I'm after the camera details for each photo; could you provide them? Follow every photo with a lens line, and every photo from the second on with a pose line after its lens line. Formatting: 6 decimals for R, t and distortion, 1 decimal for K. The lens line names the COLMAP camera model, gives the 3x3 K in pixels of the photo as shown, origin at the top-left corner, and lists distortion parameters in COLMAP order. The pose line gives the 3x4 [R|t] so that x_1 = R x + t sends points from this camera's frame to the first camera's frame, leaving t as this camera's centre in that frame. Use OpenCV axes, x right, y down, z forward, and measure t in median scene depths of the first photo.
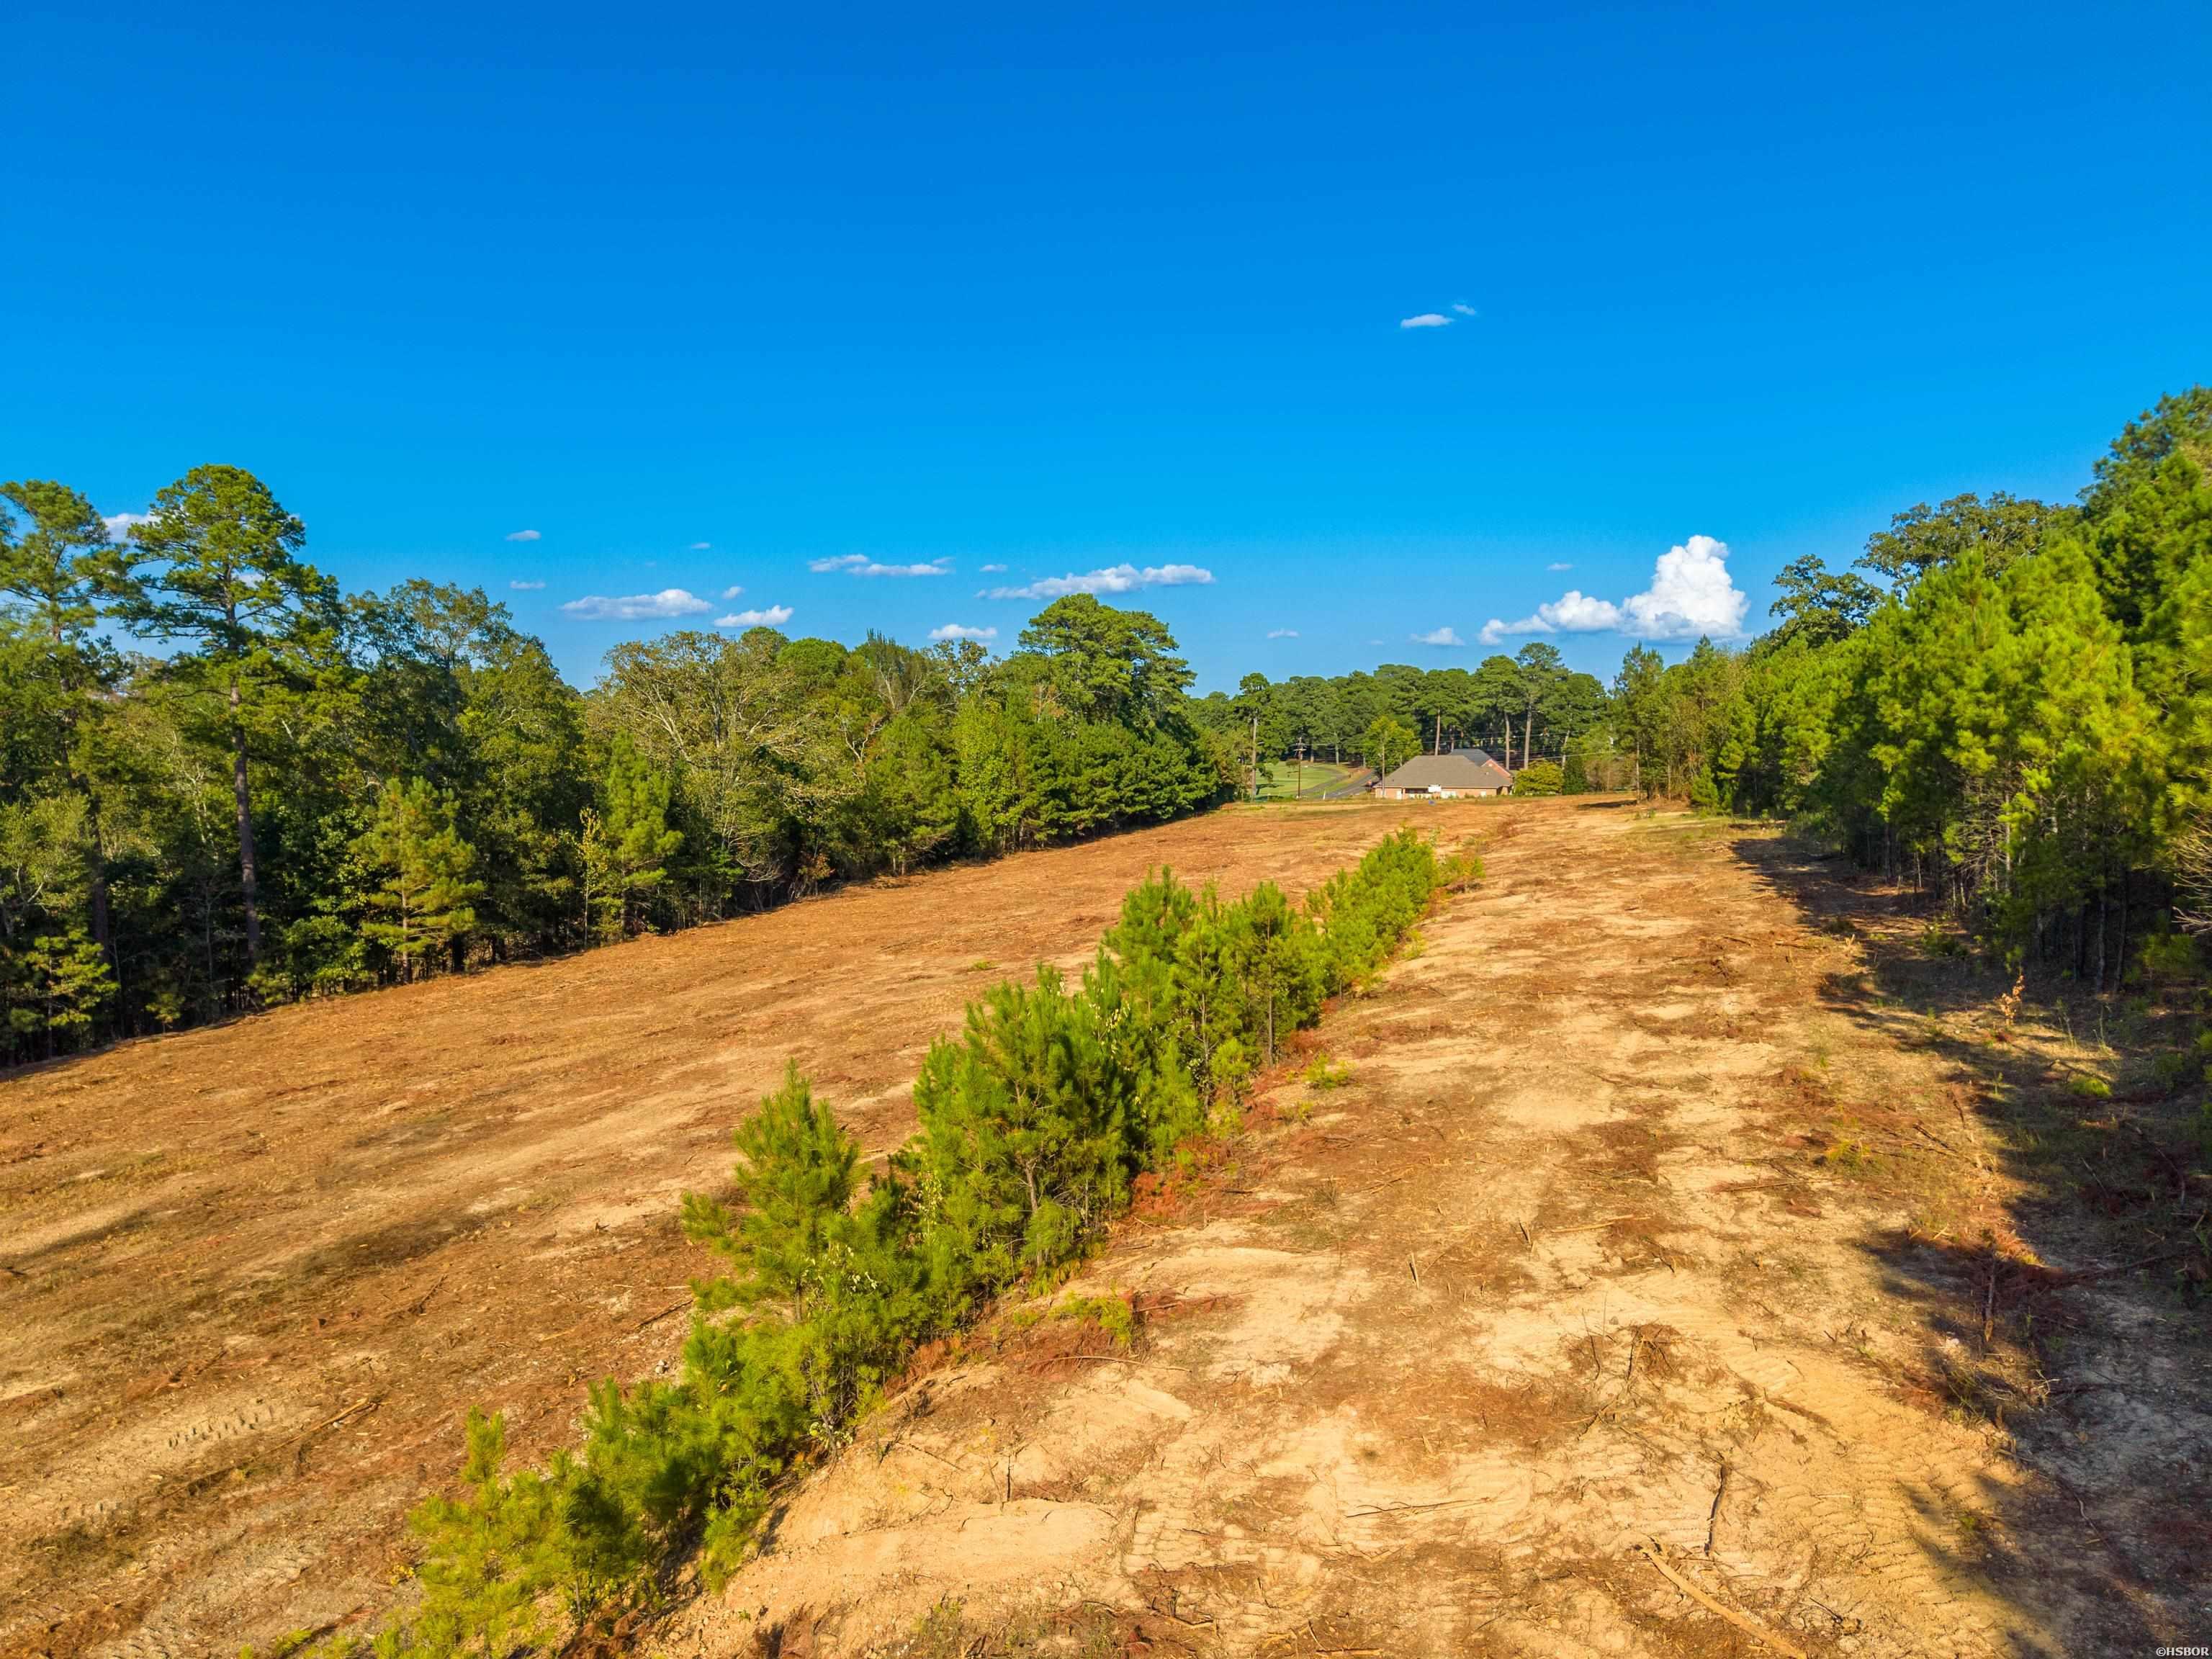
lens RADIAL K [[1477.0, 0, 1104.0], [0, 1477.0, 836.8], [0, 0, 1]] dist [0.027186, -0.027807]
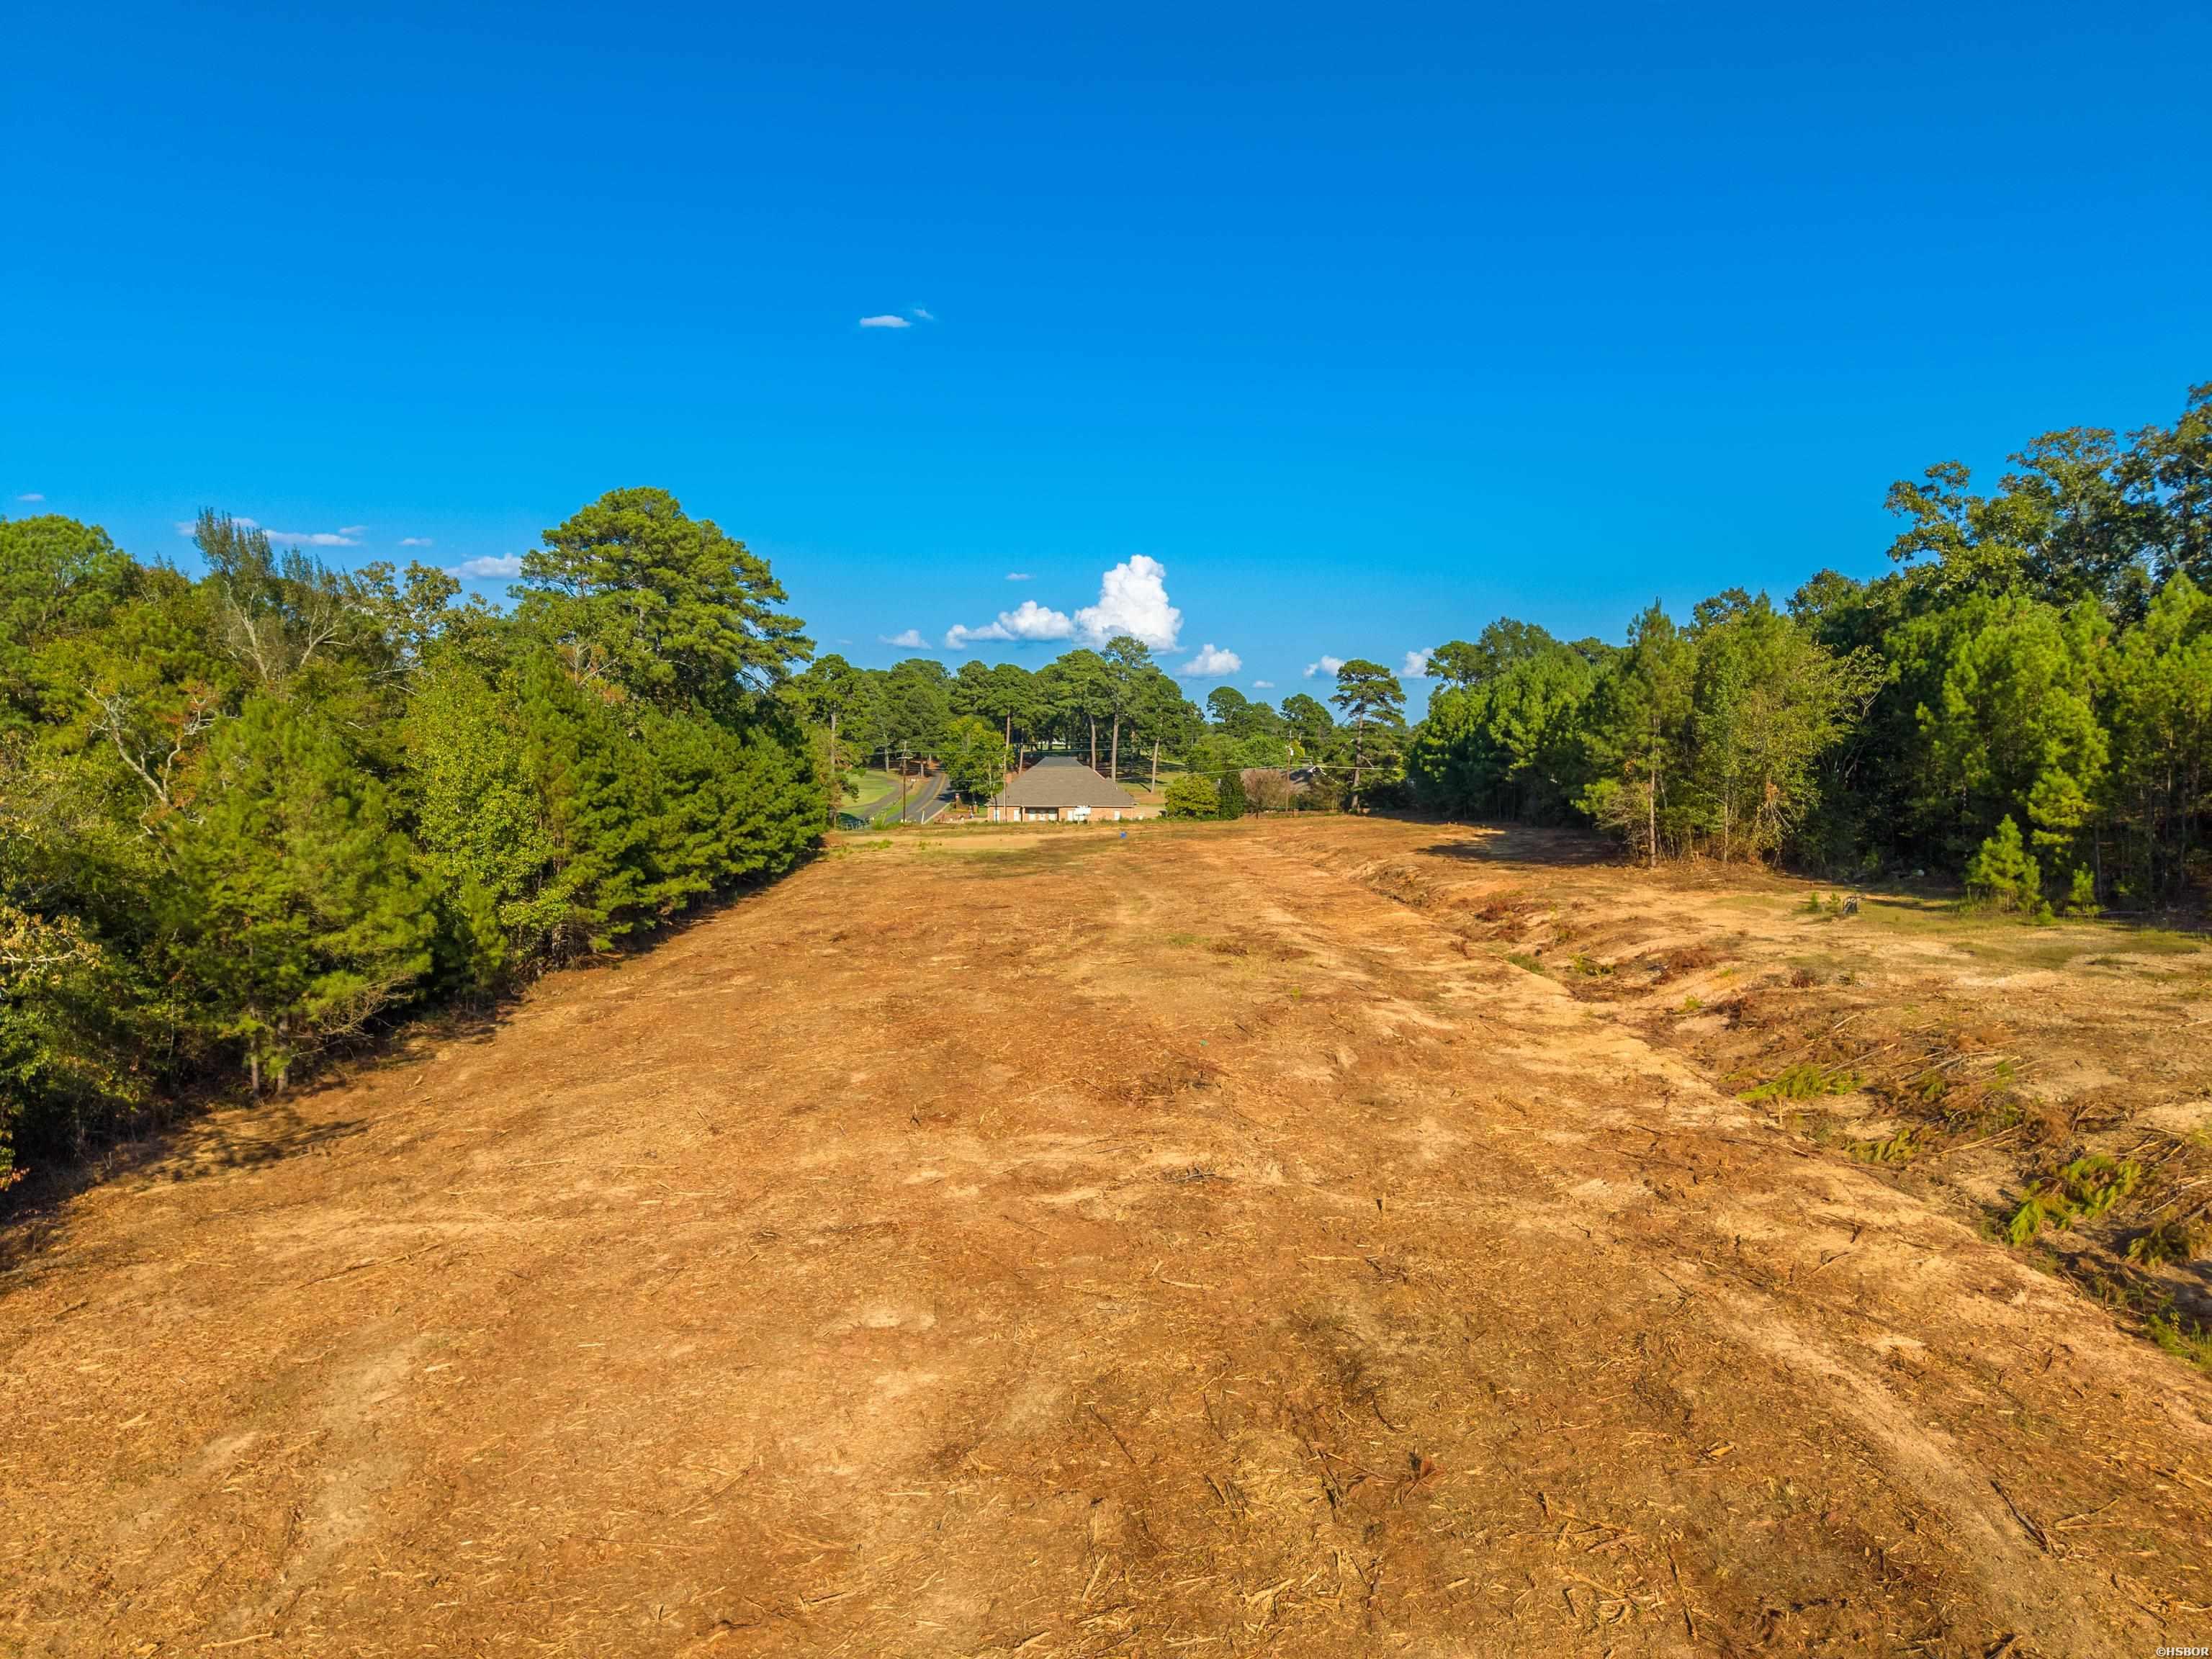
lens RADIAL K [[1456.0, 0, 1116.3], [0, 1456.0, 849.0], [0, 0, 1]] dist [0.115142, -0.194065]
pose [[0.934089, -0.014636, 0.356741, -0.048857], [0.011343, 0.999872, 0.011323, -0.029622], [-0.356861, -0.006530, 0.934135, 0.394734]]
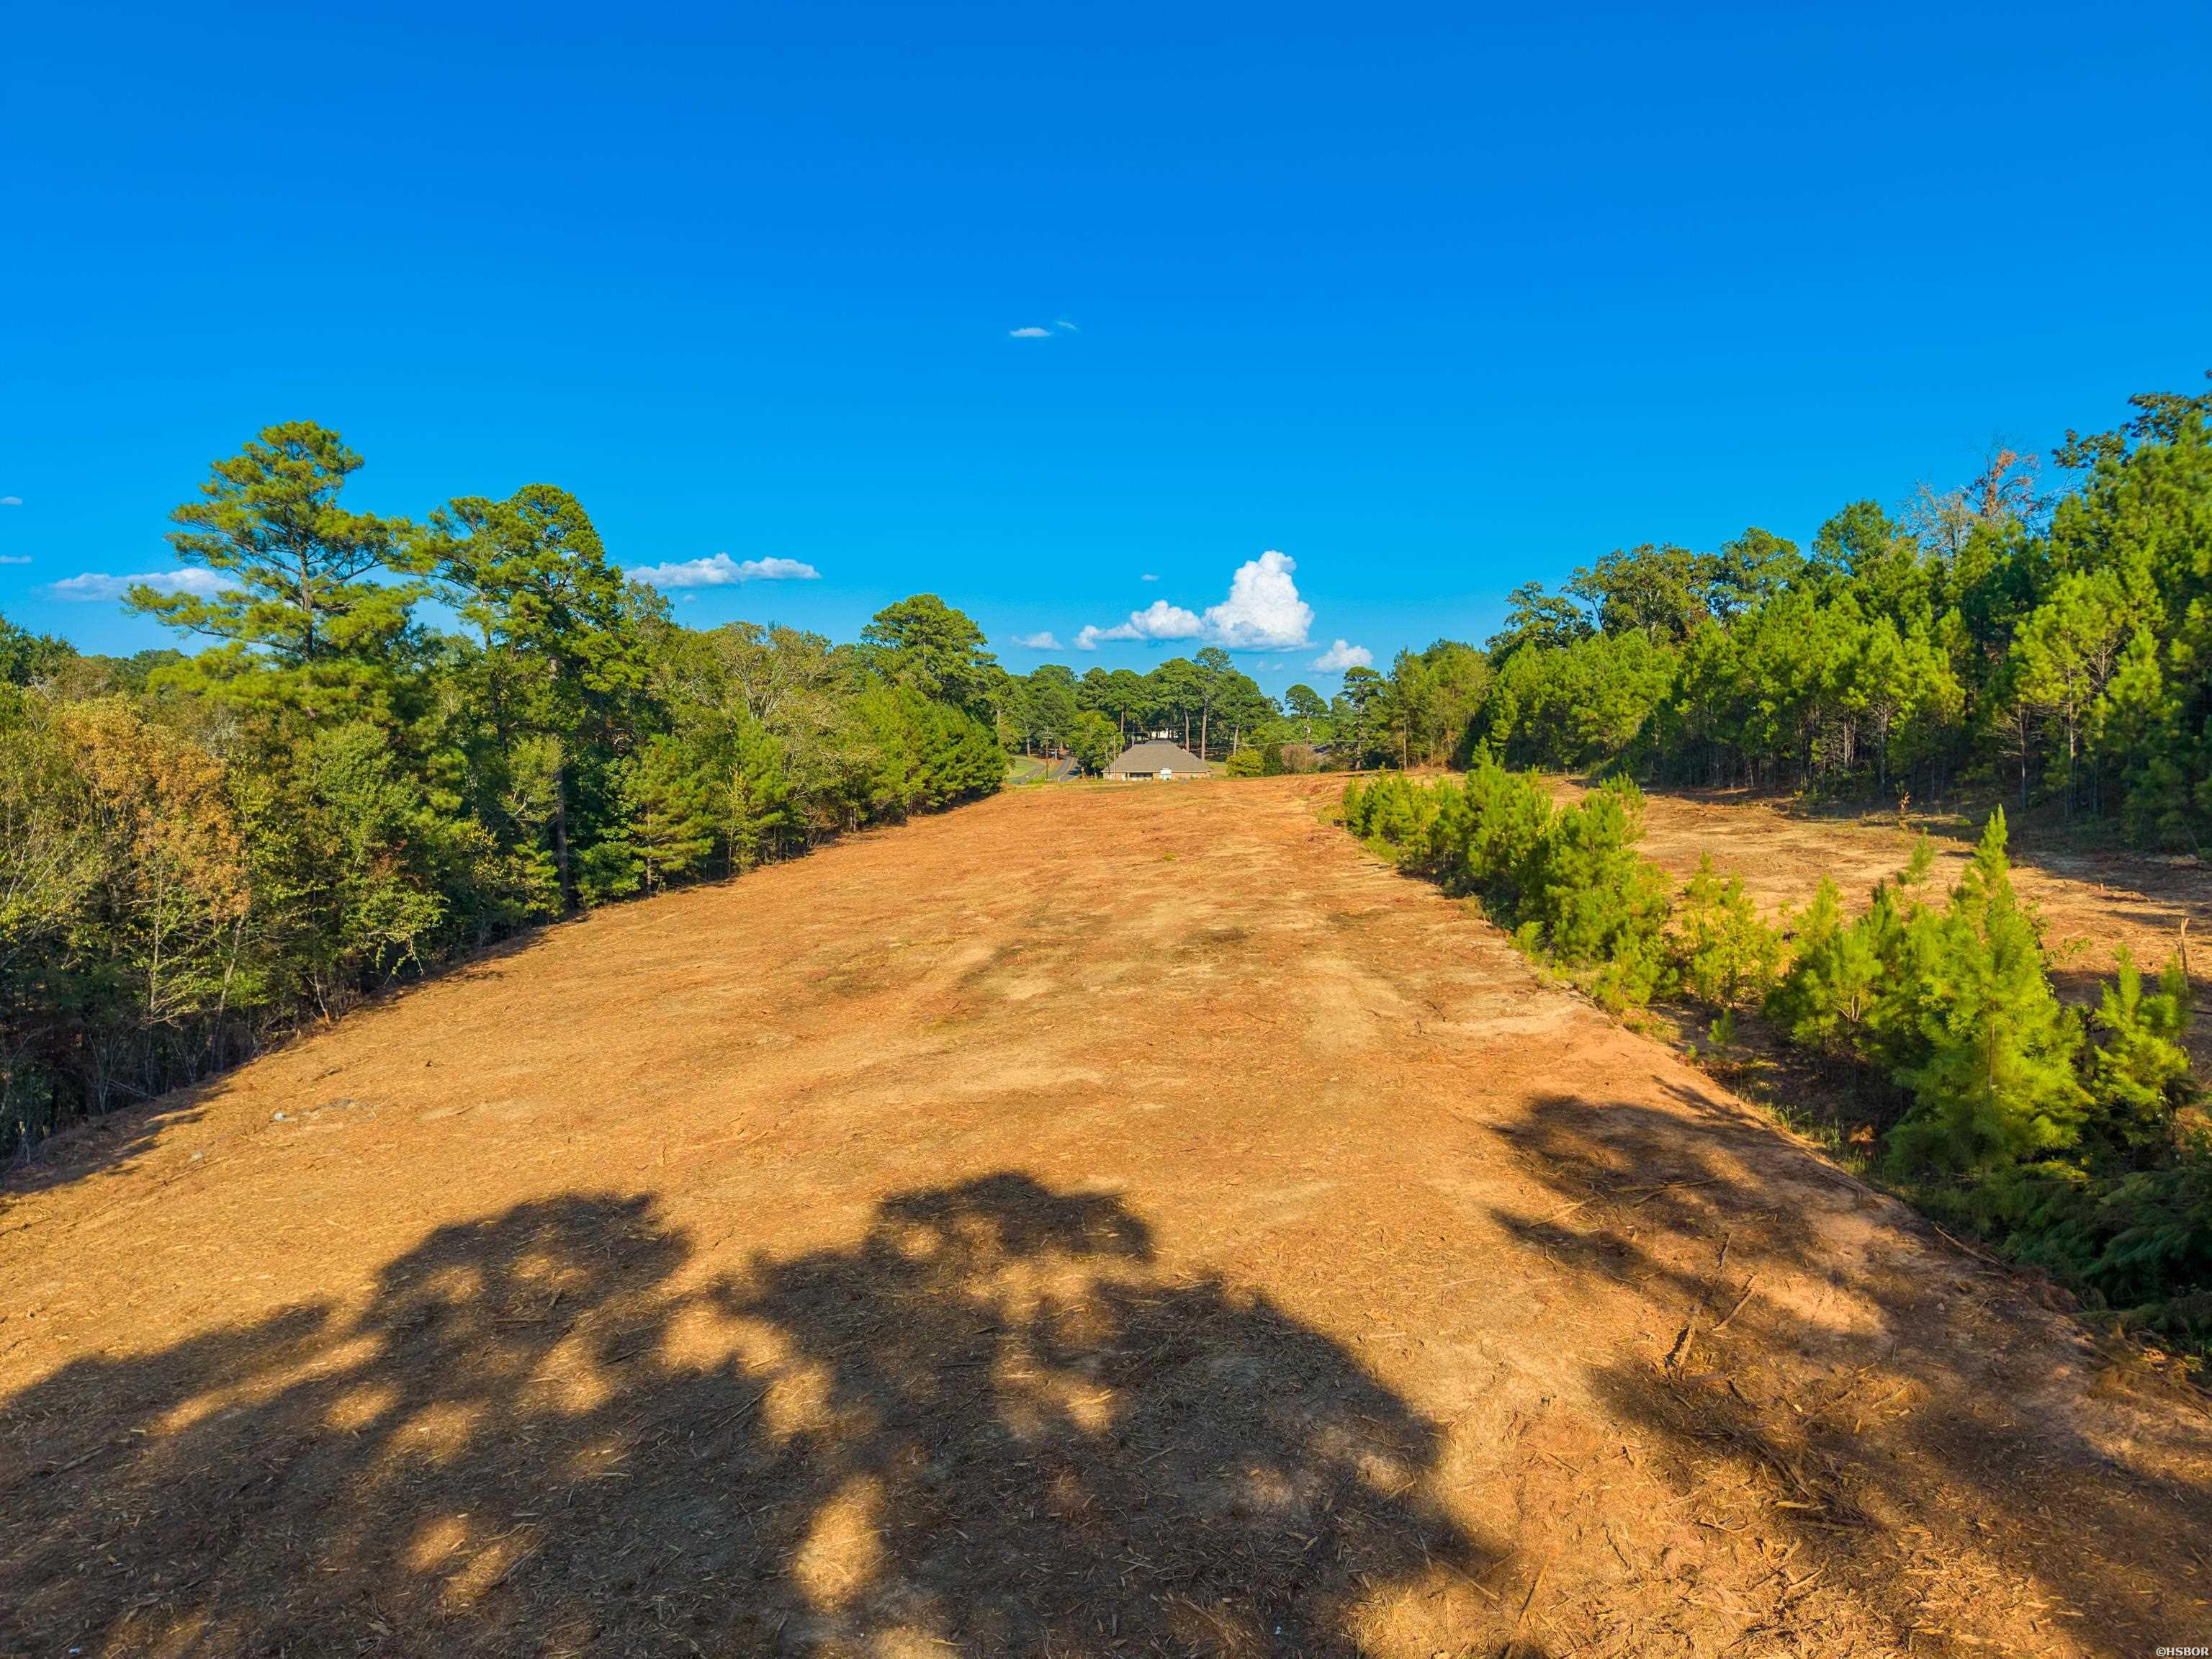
lens RADIAL K [[1477.0, 0, 1104.0], [0, 1477.0, 836.8], [0, 0, 1]] dist [0.027186, -0.027807]
pose [[0.964019, -0.015286, 0.265395, -0.182286], [0.015435, 0.999880, 0.001522, 0.021925], [-0.265386, 0.002629, 0.964139, -0.129073]]
